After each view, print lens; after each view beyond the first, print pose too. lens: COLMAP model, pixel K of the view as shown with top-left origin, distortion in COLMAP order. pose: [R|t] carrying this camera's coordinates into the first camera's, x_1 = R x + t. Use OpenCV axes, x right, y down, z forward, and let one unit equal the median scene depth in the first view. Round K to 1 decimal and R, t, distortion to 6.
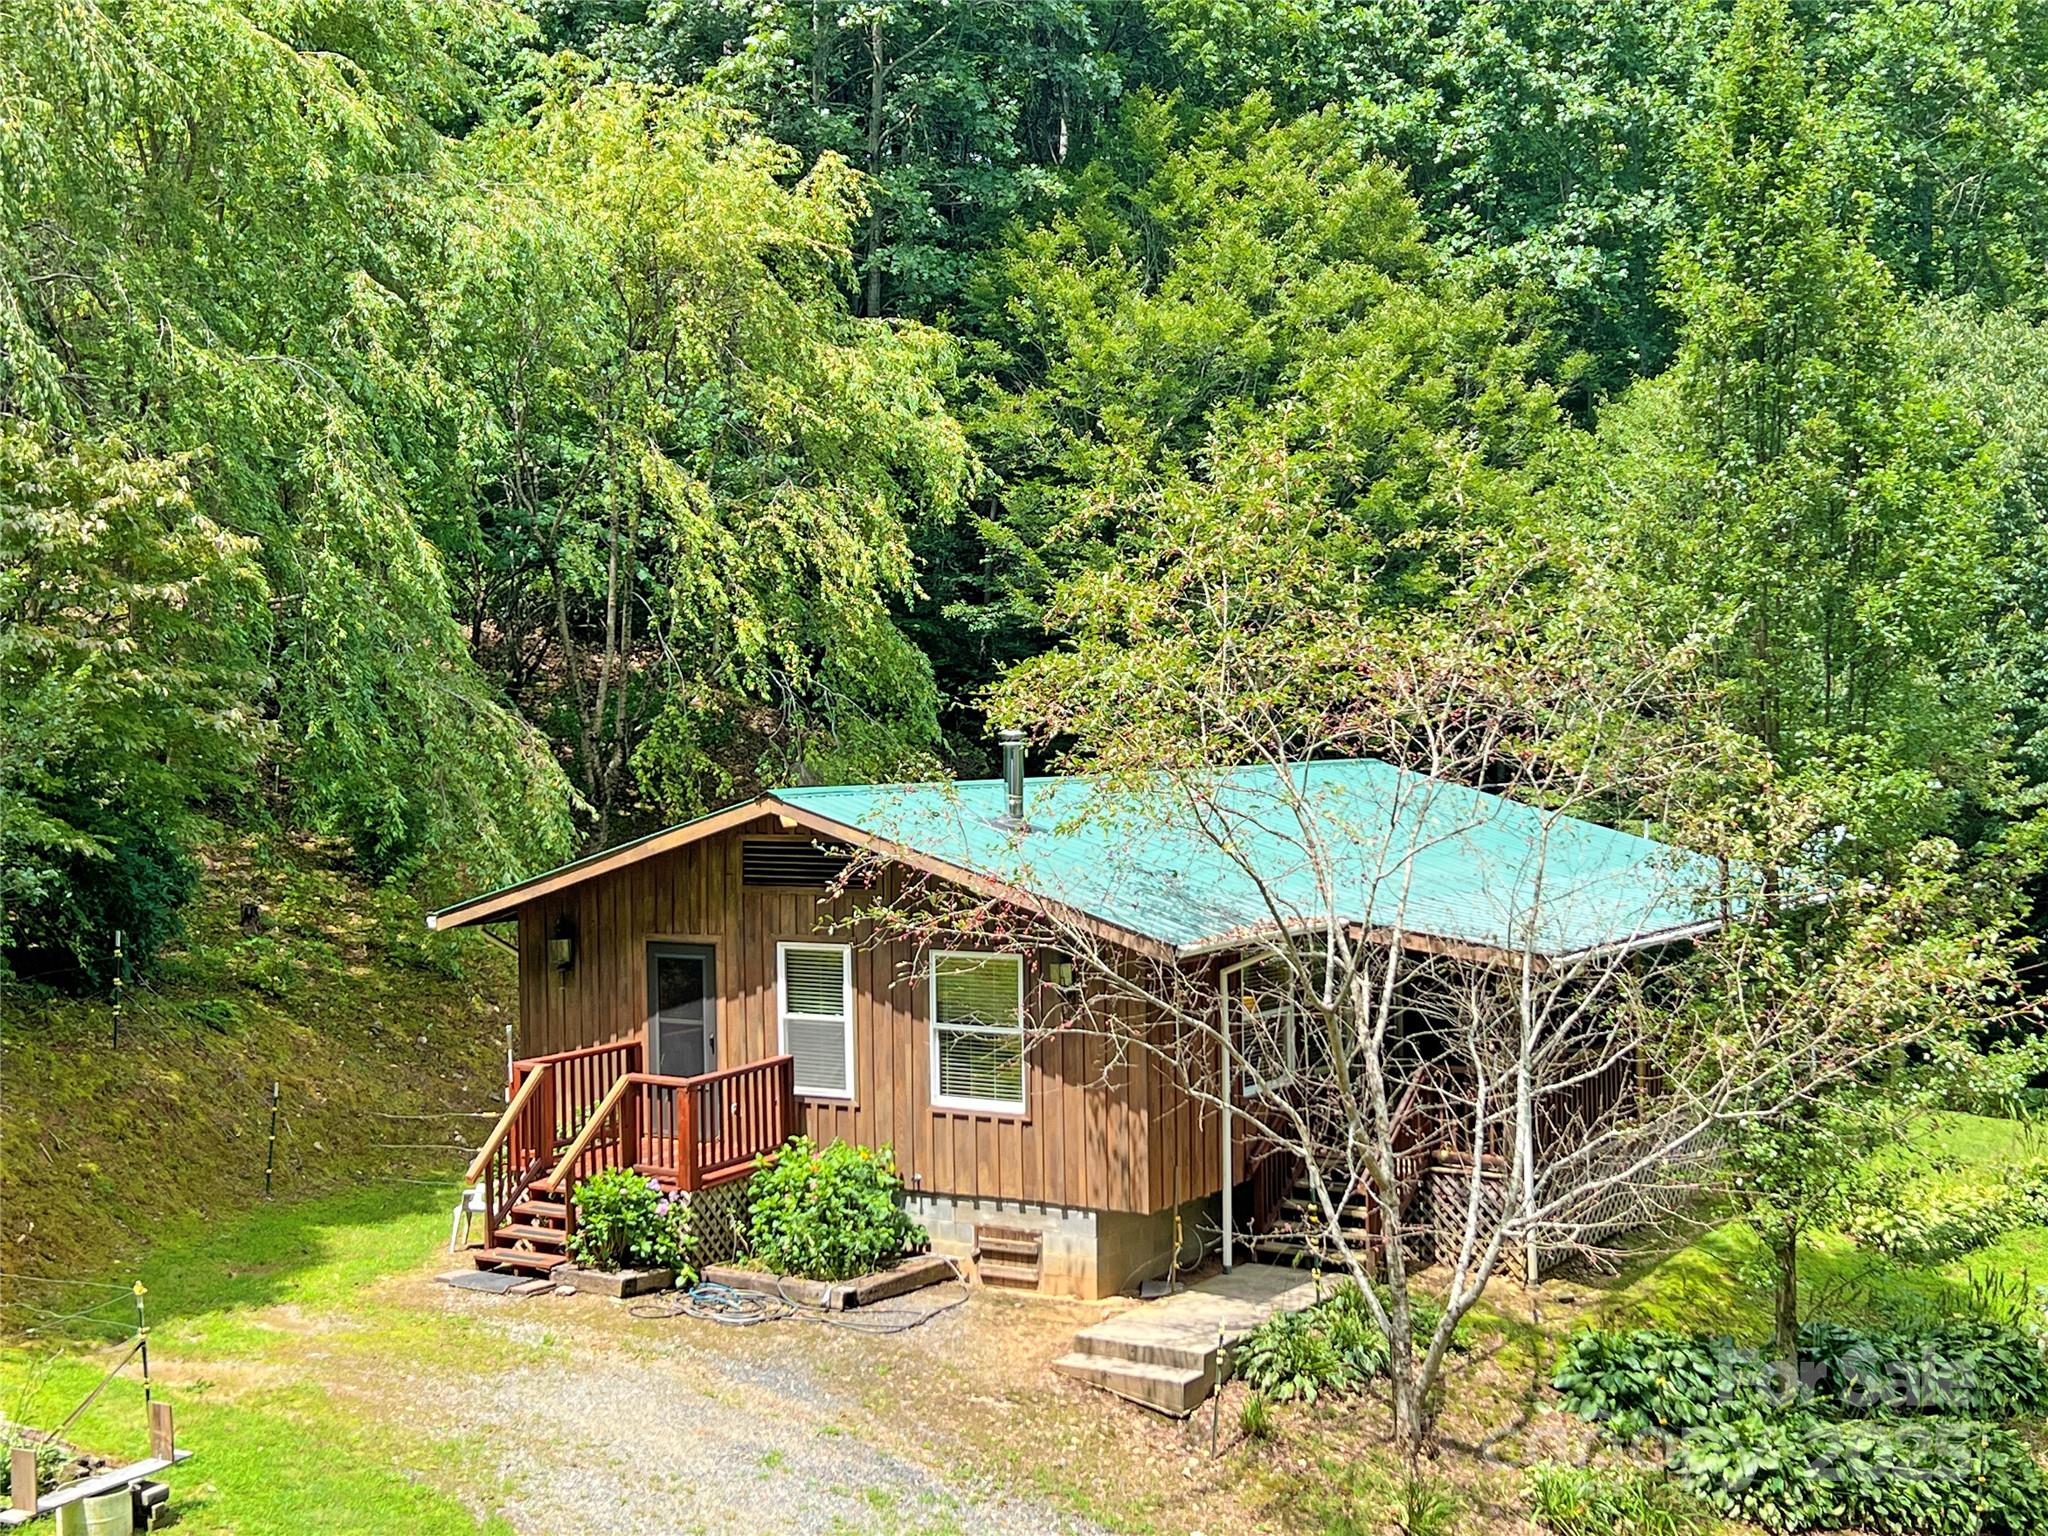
lens RADIAL K [[2606.8, 0, 1049.9], [0, 2606.8, 769.0], [0, 0, 1]] dist [0.109942, -0.039262]
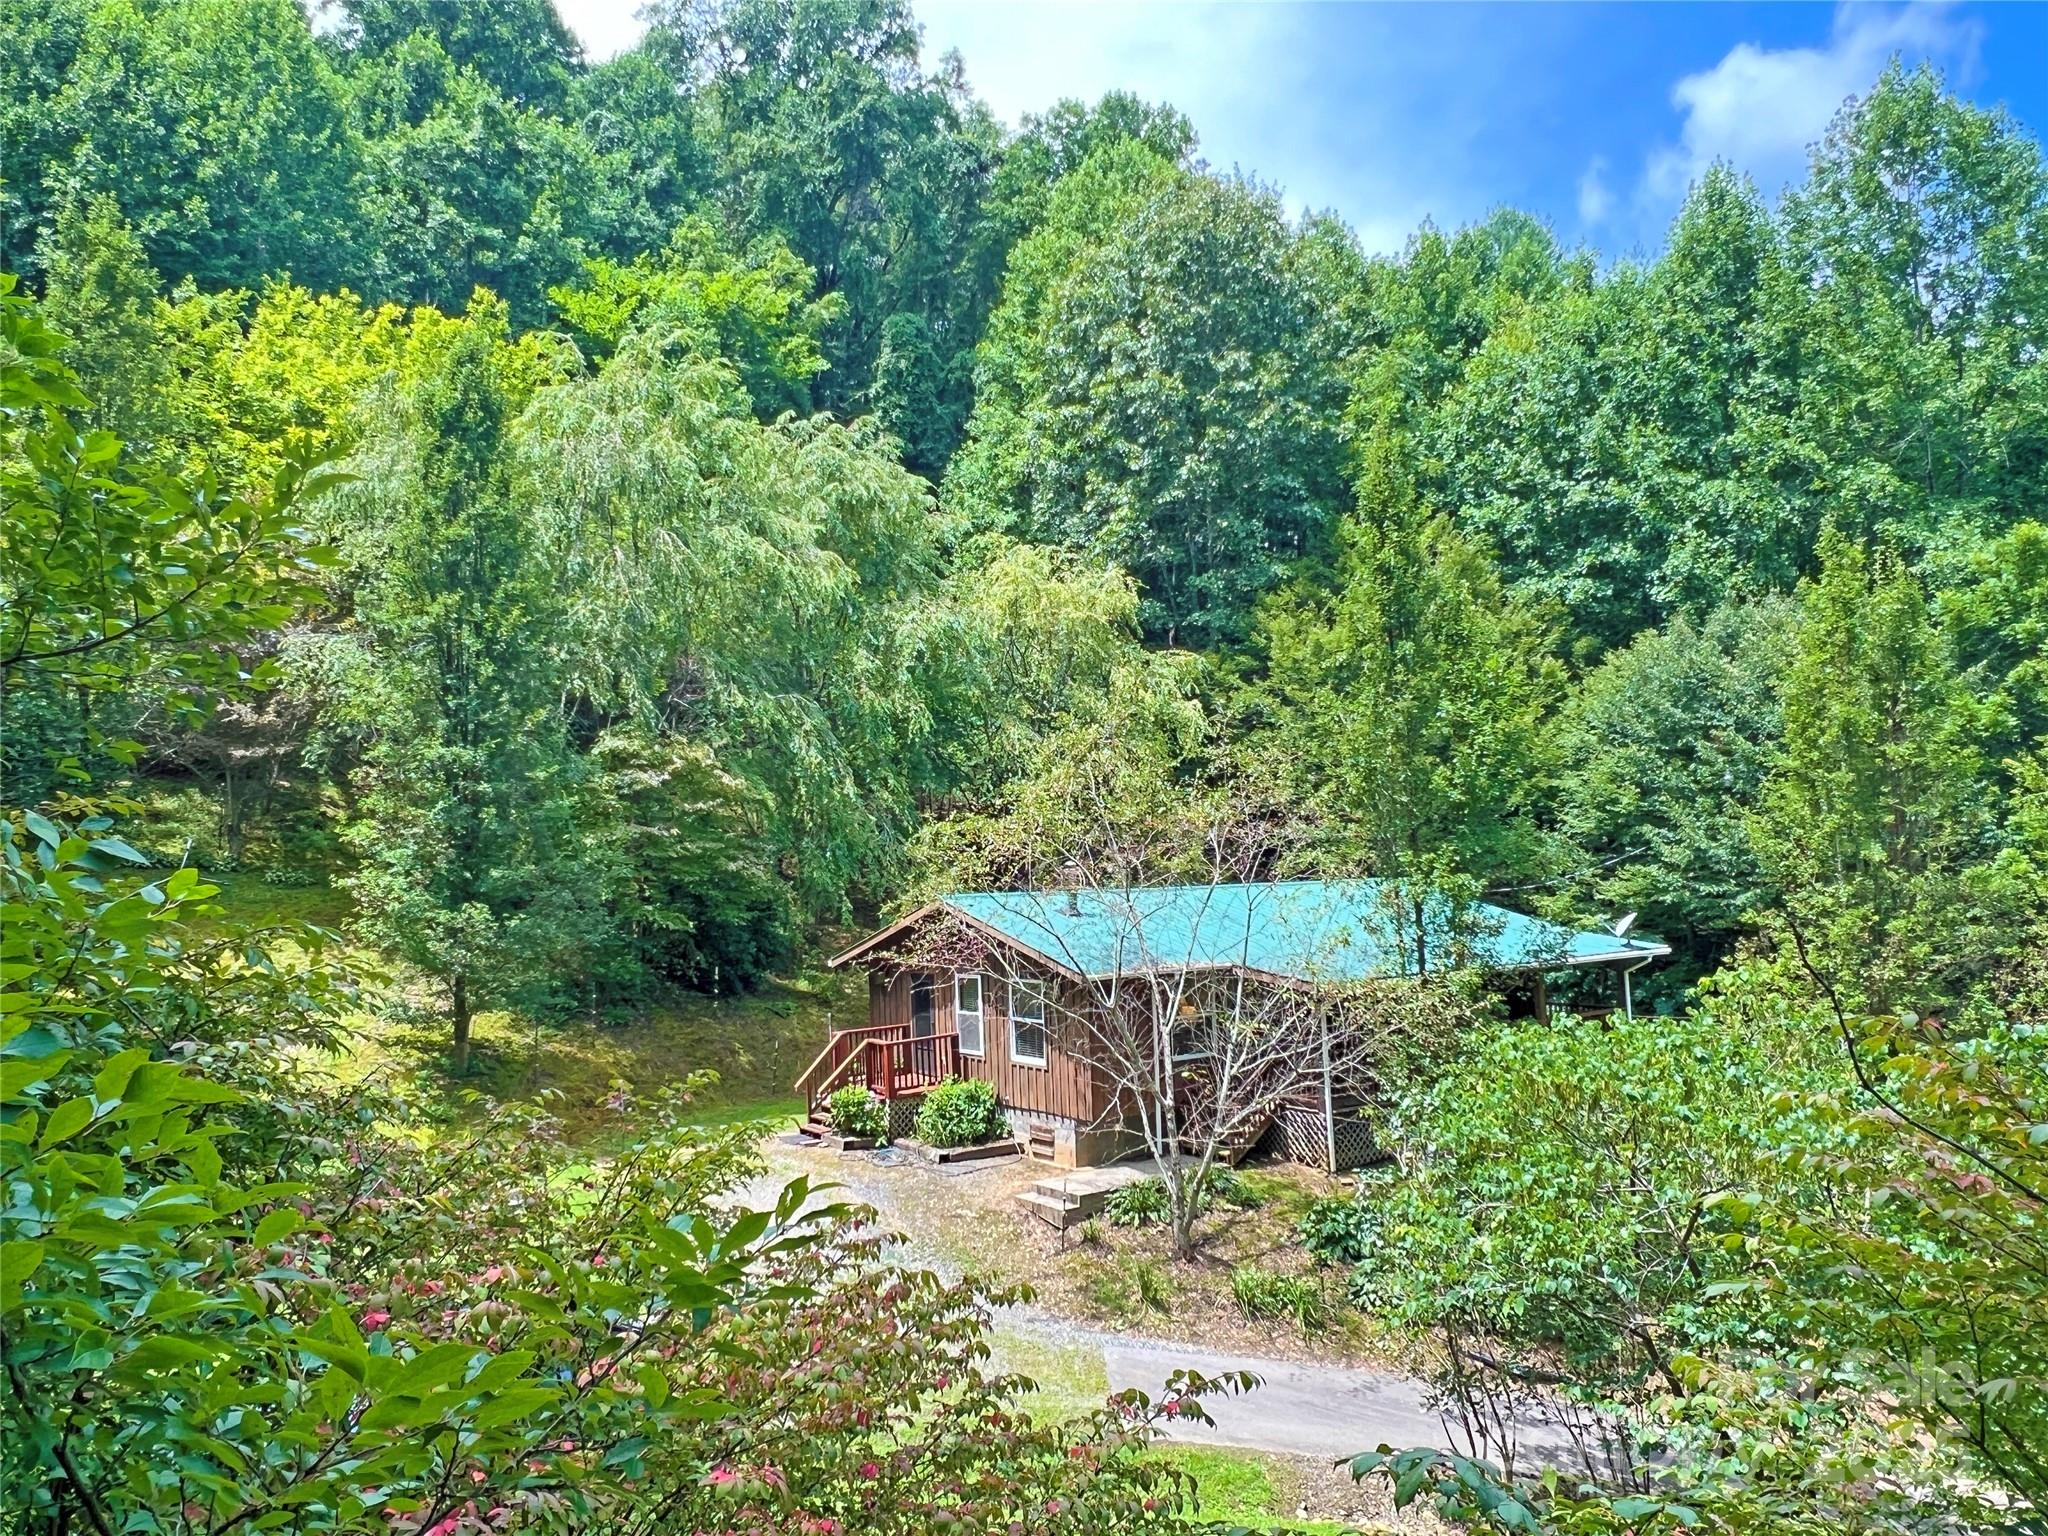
lens RADIAL K [[1431.8, 0, 1024.0], [0, 1431.8, 768.0], [0, 0, 1]] dist [-0.027694, 0.001518]
pose [[0.920429, -0.047586, -0.388003, 0.376358], [0.010420, 0.995197, -0.097337, 0.018633], [0.390771, 0.085549, 0.916504, 0.032778]]
